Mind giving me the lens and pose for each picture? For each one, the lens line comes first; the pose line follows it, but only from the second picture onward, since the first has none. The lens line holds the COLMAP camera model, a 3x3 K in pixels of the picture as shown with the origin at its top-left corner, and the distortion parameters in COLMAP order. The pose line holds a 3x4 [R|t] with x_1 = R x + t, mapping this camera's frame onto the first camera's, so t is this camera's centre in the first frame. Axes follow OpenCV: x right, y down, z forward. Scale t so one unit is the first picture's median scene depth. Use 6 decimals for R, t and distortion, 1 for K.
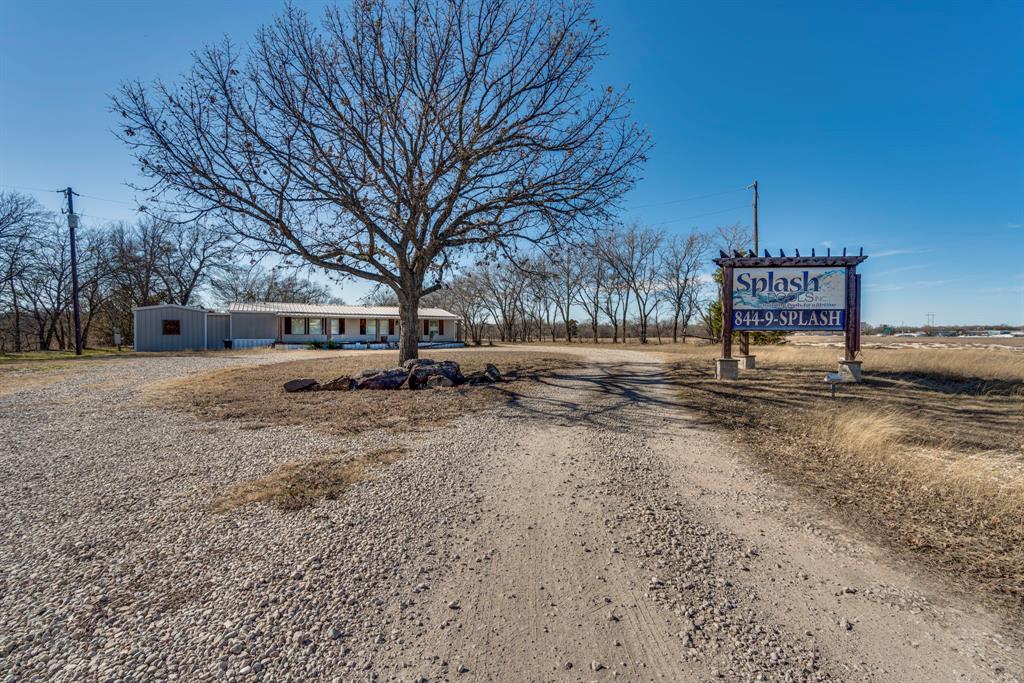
lens RADIAL K [[436.3, 0, 511.2], [0, 436.3, 345.6], [0, 0, 1]] dist [0.000495, 0.000060]
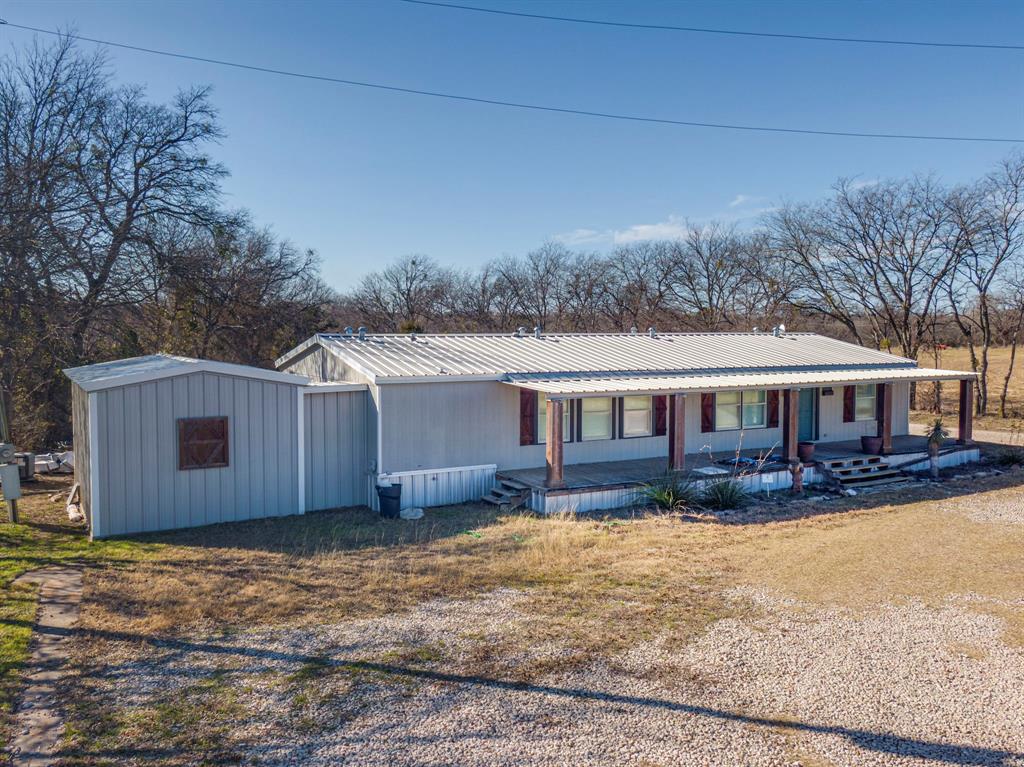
lens RADIAL K [[868.7, 0, 512.0], [0, 868.7, 383.5], [0, 0, 1]] dist [0.003739, -0.007848]
pose [[0.999947, -0.004795, -0.009057, -1.447720], [0.005123, 0.999318, 0.036575, -0.255478], [0.008875, -0.036620, 0.999290, 1.099668]]
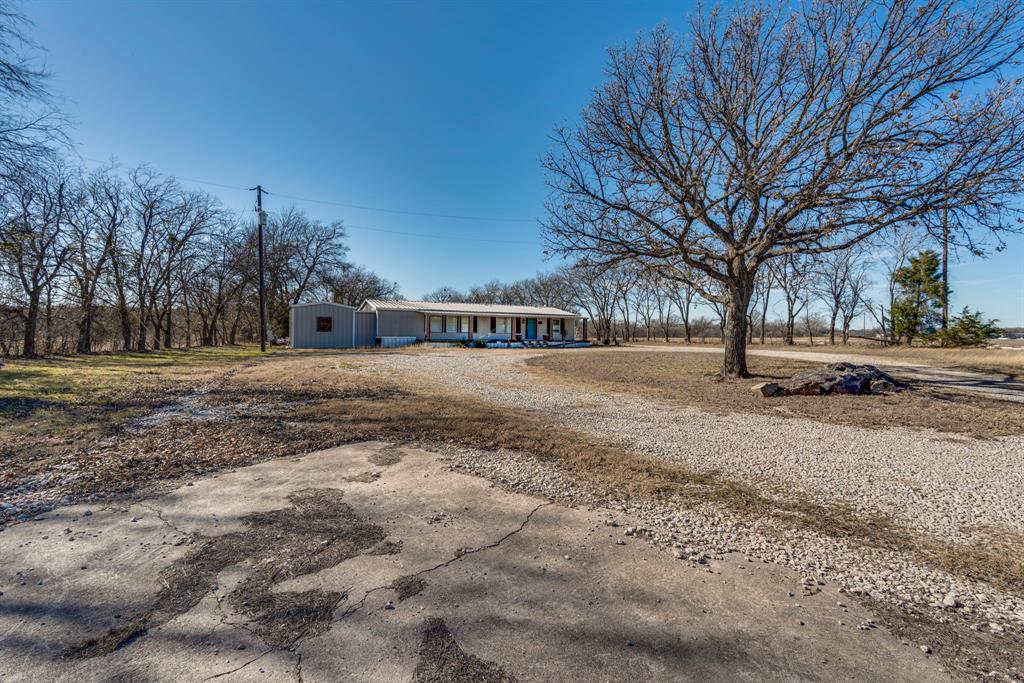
lens RADIAL K [[442.3, 0, 512.0], [0, 442.3, 341.5], [0, 0, 1]] dist [-0.007610, -0.000057]
pose [[0.999317, 0.008914, -0.035872, -0.791606], [-0.009103, 0.999945, -0.005122, -0.003380], [0.035824, 0.005445, 0.999343, 0.008713]]
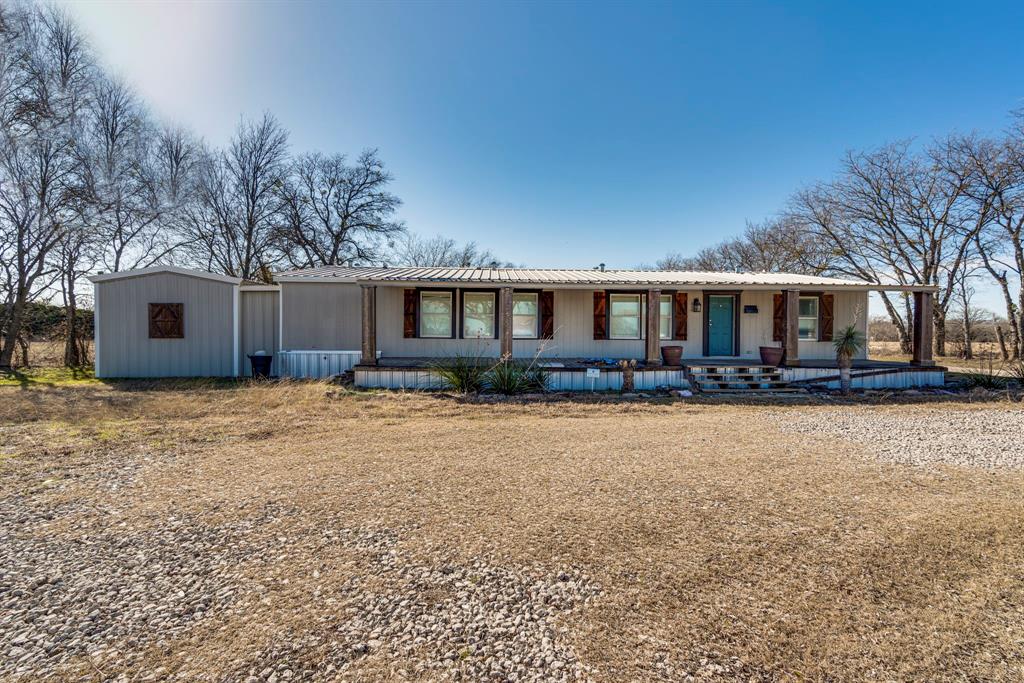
lens RADIAL K [[442.3, 0, 512.0], [0, 442.3, 341.5], [0, 0, 1]] dist [-0.007610, -0.000057]
pose [[0.890441, 0.011256, -0.454959, -0.731152], [-0.013647, 0.999905, -0.001971, -0.064577], [0.454894, 0.007964, 0.890510, 1.963030]]
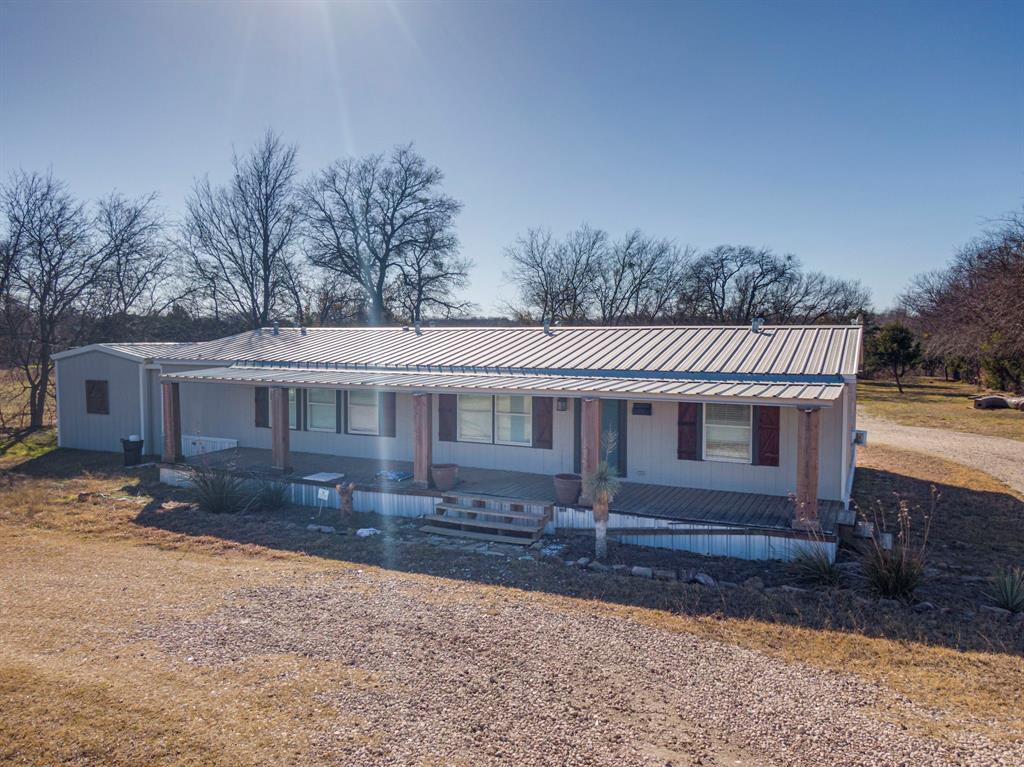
lens RADIAL K [[730.9, 0, 516.3], [0, 730.9, 391.0], [0, 0, 1]] dist [0.019733, -0.004725]
pose [[0.565282, 0.055552, -0.823025, 0.166170], [-0.019233, 0.998346, 0.054176, -0.244971], [0.824674, -0.014796, 0.565415, 2.360485]]
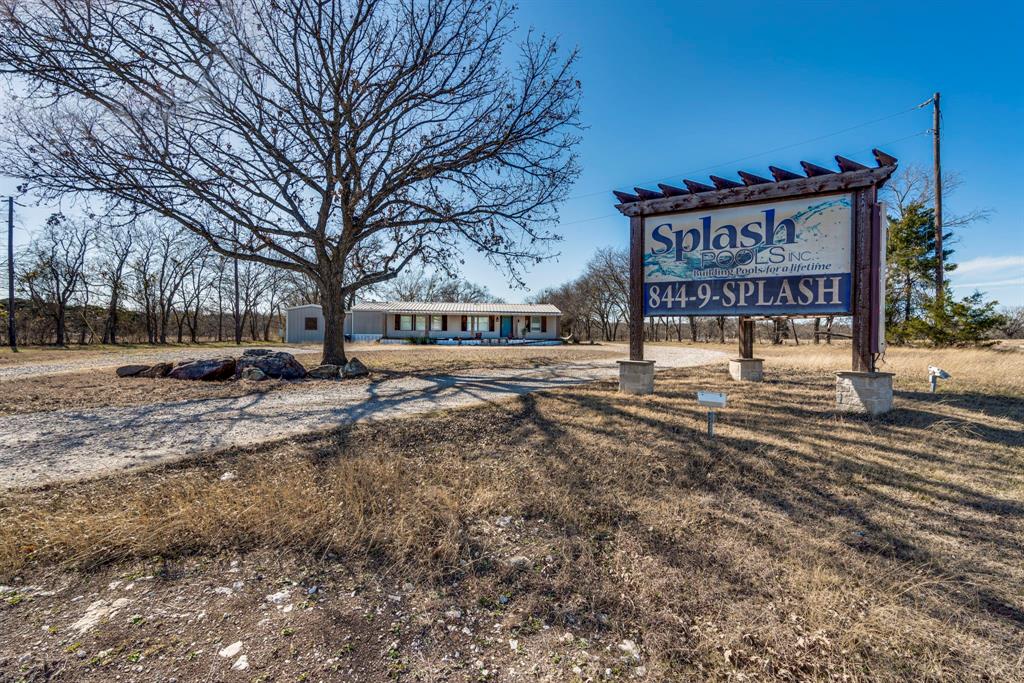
lens RADIAL K [[442.3, 0, 512.0], [0, 442.3, 341.5], [0, 0, 1]] dist [-0.007610, -0.000057]
pose [[0.905314, 0.013156, -0.424538, 0.608347], [-0.016944, 0.999843, -0.005150, 0.008339], [0.424404, 0.011855, 0.905395, 0.339966]]
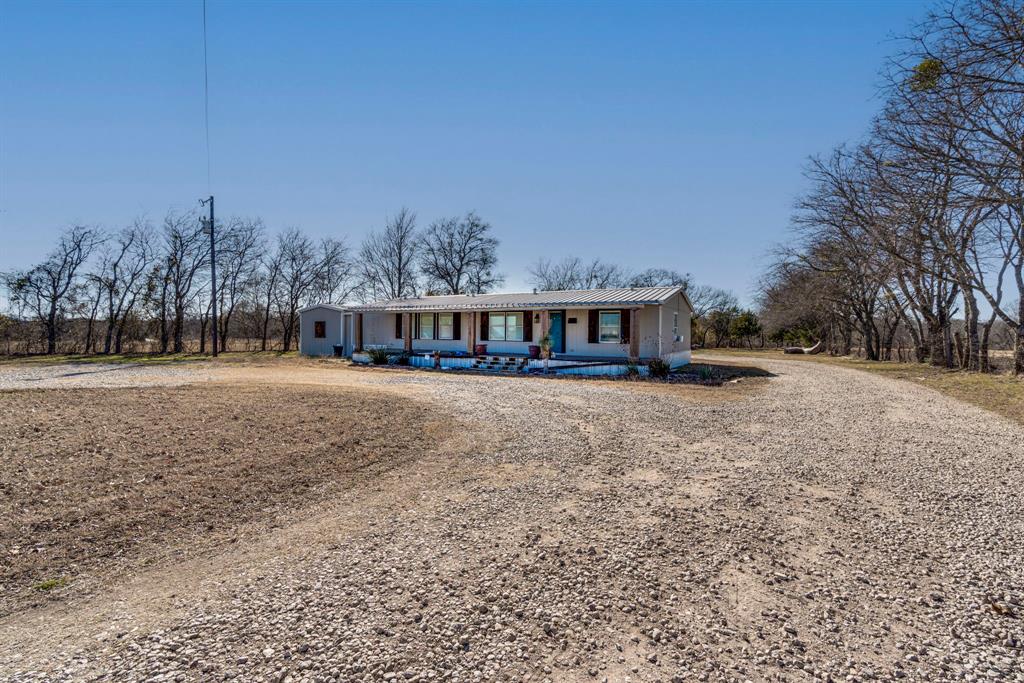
lens RADIAL K [[442.3, 0, 512.0], [0, 442.3, 341.5], [0, 0, 1]] dist [-0.007610, -0.000057]
pose [[0.509201, 0.016998, -0.860480, 0.541689], [-0.028549, 0.999588, 0.002851, -0.079060], [0.860174, 0.023114, 0.509477, 2.224691]]
